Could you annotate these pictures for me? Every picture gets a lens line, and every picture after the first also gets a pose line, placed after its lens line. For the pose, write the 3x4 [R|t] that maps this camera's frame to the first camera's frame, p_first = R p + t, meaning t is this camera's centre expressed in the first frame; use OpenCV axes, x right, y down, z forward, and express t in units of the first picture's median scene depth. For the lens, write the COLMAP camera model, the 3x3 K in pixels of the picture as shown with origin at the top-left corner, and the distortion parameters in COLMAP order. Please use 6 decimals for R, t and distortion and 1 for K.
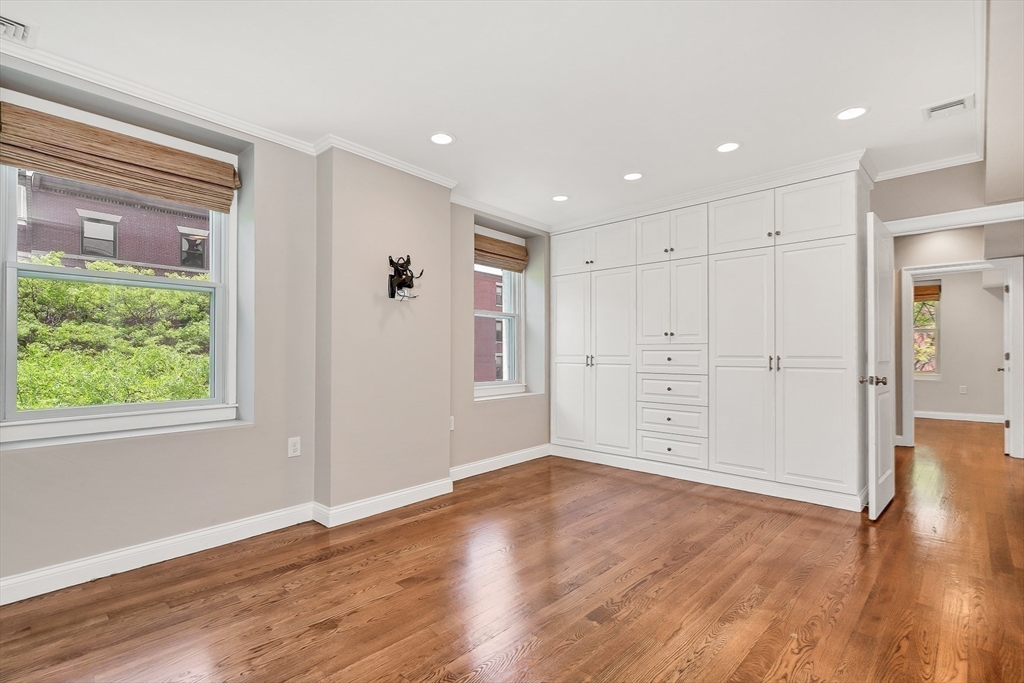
lens RADIAL K [[477.4, 0, 509.6], [0, 477.4, 347.1], [0, 0, 1]] dist [0.000033, -0.001495]
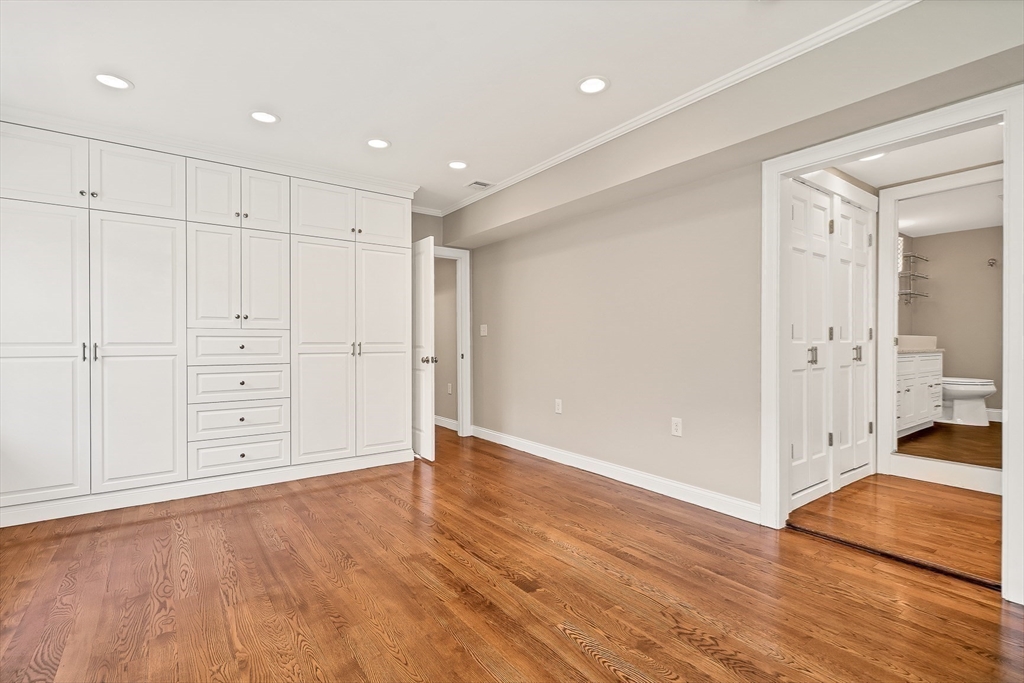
lens RADIAL K [[477.4, 0, 510.7], [0, 477.4, 340.9], [0, 0, 1]] dist [0.000033, -0.001495]
pose [[0.170913, -0.002464, 0.985283, -0.460677], [-0.012668, 0.999909, 0.004698, 0.005574], [-0.985205, -0.013285, 0.170866, 0.456313]]
